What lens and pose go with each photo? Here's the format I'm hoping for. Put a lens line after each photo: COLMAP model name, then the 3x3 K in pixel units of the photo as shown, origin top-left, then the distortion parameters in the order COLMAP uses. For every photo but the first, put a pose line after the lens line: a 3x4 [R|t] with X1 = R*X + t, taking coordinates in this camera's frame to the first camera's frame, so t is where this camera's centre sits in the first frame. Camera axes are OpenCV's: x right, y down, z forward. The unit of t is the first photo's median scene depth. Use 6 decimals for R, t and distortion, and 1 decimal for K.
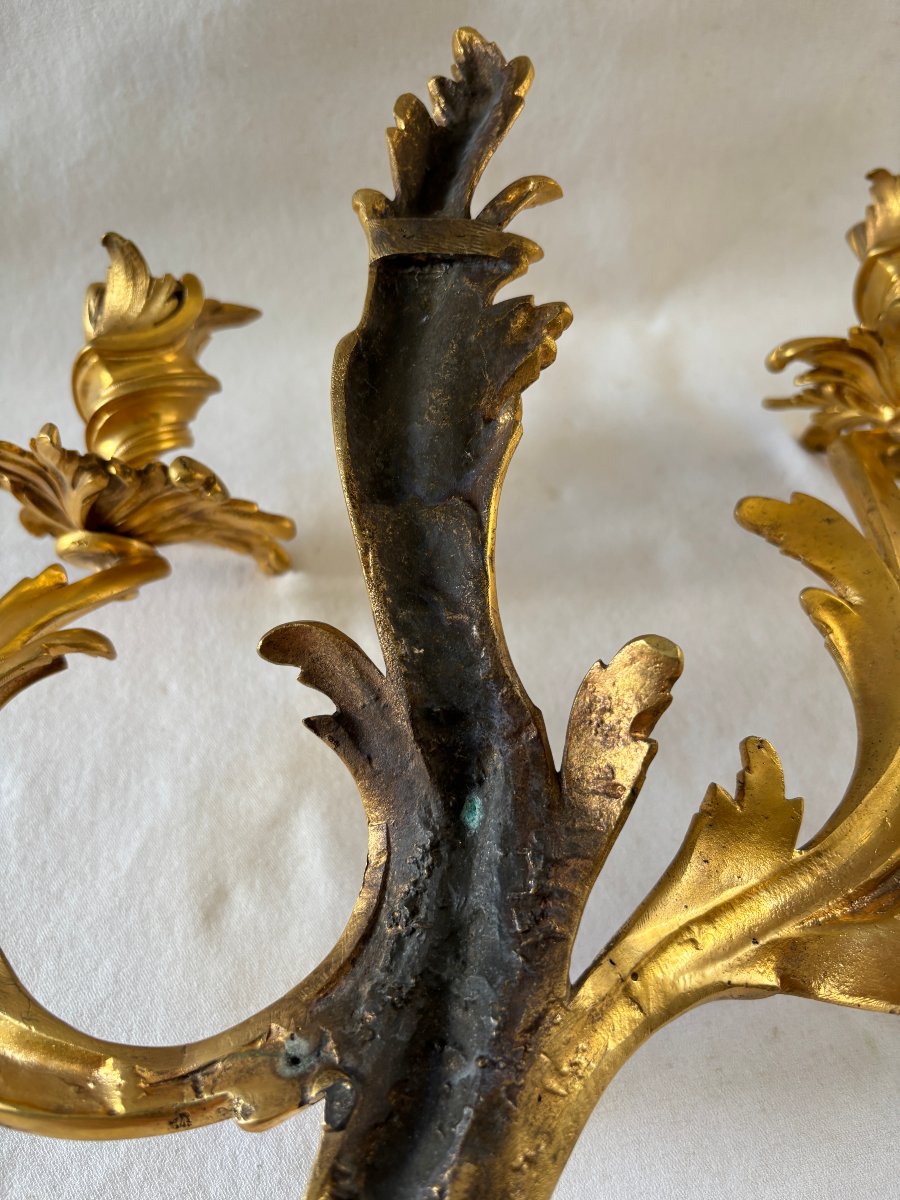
lens RADIAL K [[940.5, 0, 424.9], [0, 940.5, 588.6], [0, 0, 1]] dist [-0.017649, -0.020116]
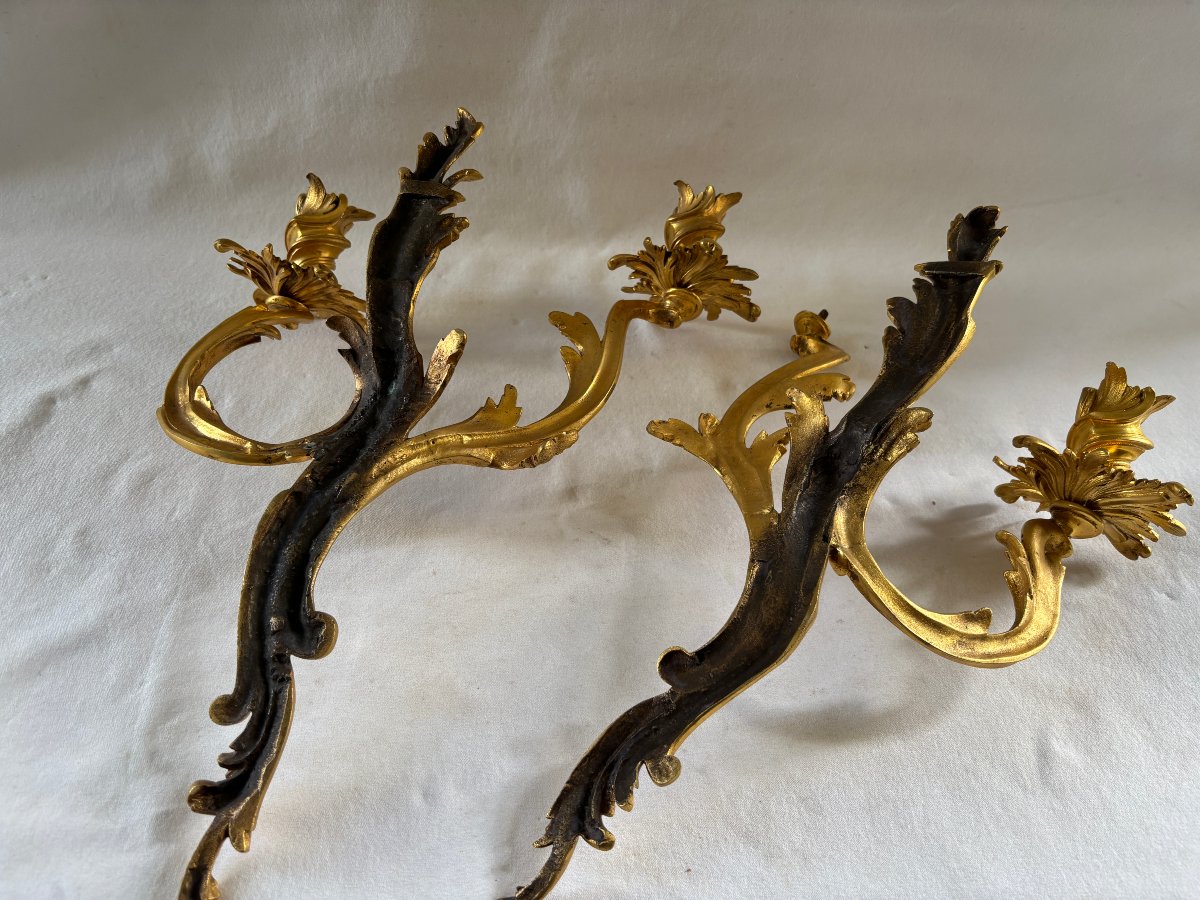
lens RADIAL K [[906.7, 0, 582.2], [0, 906.7, 428.8], [0, 0, 1]] dist [0.040293, -0.048772]
pose [[0.989667, 0.122422, -0.074648, 0.582171], [-0.130002, 0.985727, -0.106965, 0.403973], [0.060488, 0.115565, 0.991457, -1.139884]]
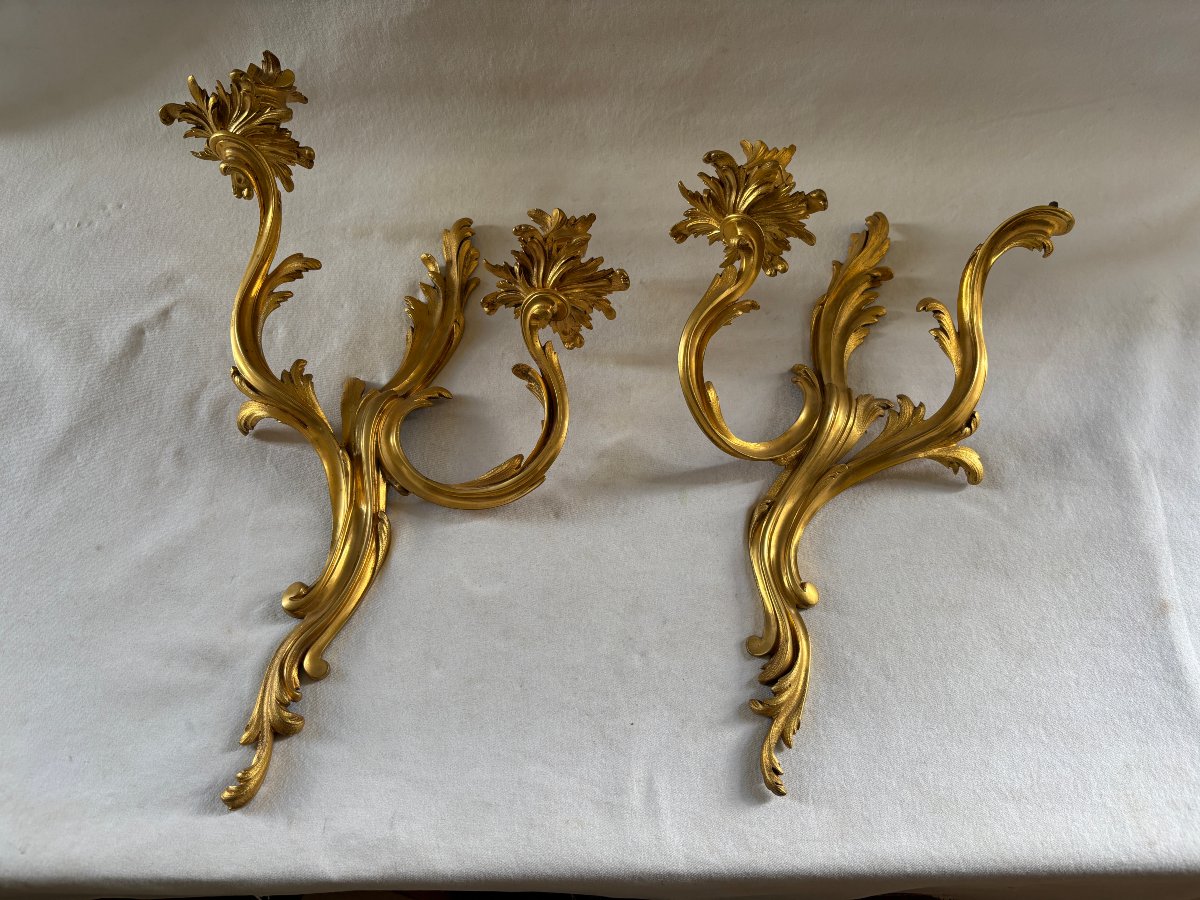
lens RADIAL K [[891.9, 0, 582.4], [0, 891.9, 410.7], [0, 0, 1]] dist [0.016068, 0.007723]
pose [[0.981018, 0.158477, -0.111753, 0.753897], [-0.138988, 0.976504, 0.164689, -0.117786], [0.135226, -0.146030, 0.979994, -1.489990]]
